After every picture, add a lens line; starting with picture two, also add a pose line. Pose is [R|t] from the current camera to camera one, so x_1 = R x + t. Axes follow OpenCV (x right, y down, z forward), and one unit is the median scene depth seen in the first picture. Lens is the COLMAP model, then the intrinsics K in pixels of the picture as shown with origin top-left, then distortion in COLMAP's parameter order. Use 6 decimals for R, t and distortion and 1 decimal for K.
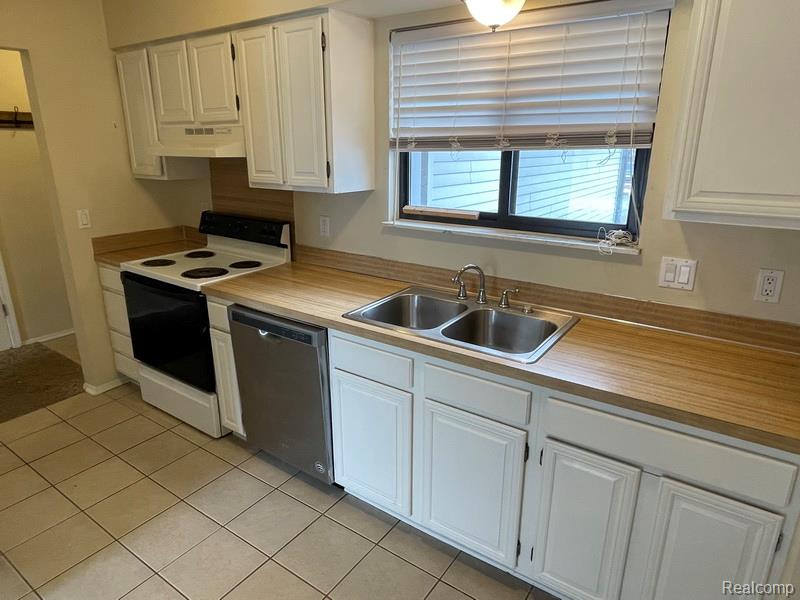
lens RADIAL K [[504.9, 0, 397.8], [0, 504.9, 300.7], [0, 0, 1]] dist [-0.004543, -0.001860]
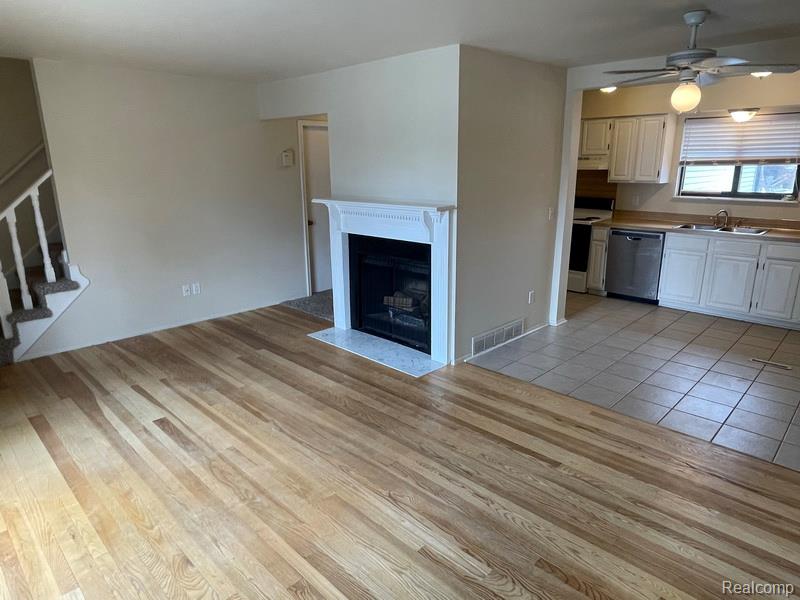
lens RADIAL K [[504.9, 0, 399.5], [0, 504.9, 295.4], [0, 0, 1]] dist [-0.004543, -0.001860]
pose [[0.984988, 0.034698, -0.169099, -0.931973], [-0.041951, 0.998338, -0.039511, 0.482273], [0.167447, 0.046012, 0.984807, -1.606508]]
